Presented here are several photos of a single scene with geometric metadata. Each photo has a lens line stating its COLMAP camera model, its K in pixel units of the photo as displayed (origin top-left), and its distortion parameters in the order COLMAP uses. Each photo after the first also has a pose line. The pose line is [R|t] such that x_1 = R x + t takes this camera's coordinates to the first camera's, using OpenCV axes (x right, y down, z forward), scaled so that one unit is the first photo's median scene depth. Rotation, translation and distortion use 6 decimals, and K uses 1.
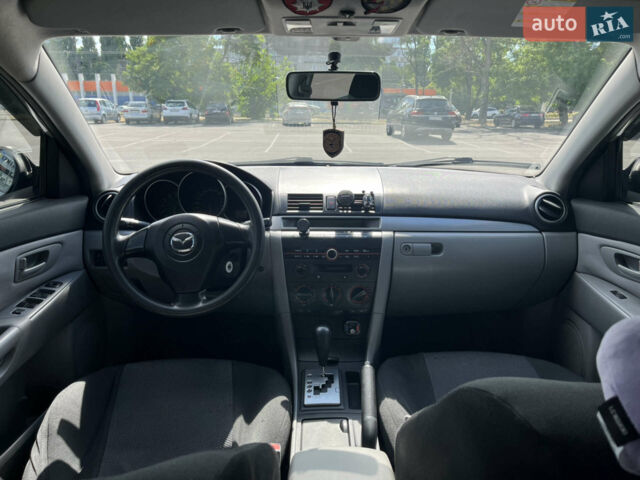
lens RADIAL K [[502.8, 0, 316.1], [0, 502.8, 238.6], [0, 0, 1]] dist [0.053645, -0.075244]
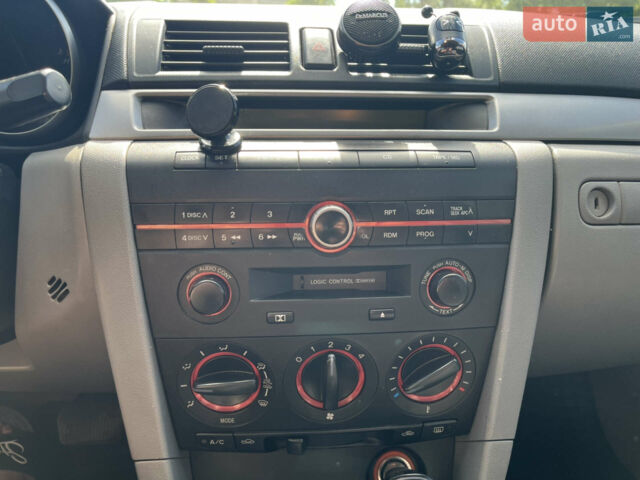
lens RADIAL K [[502.8, 0, 317.0], [0, 502.8, 242.3], [0, 0, 1]] dist [0.053645, -0.075244]
pose [[0.996335, -0.023829, 0.082156, 0.002854], [0.019570, 0.998441, 0.052268, 0.023555], [-0.083273, -0.050469, 0.995248, 0.699943]]
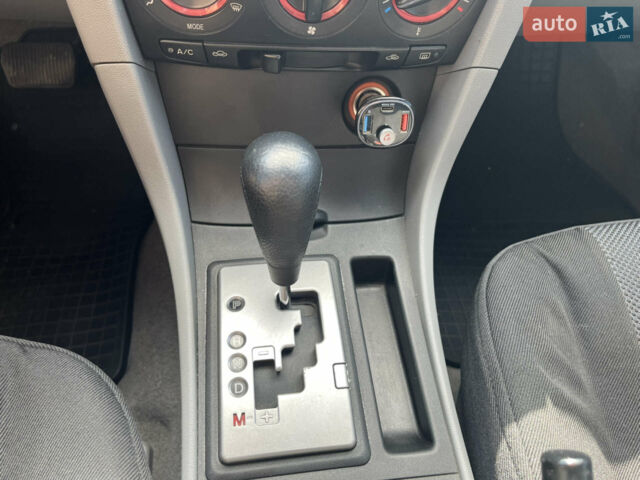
lens RADIAL K [[502.8, 0, 322.0], [0, 502.8, 239.2], [0, 0, 1]] dist [0.053645, -0.075244]
pose [[0.987232, -0.043979, 0.153096, -0.006440], [-0.058018, 0.795825, 0.602741, 0.061884], [-0.148345, -0.603928, 0.783112, 0.711791]]
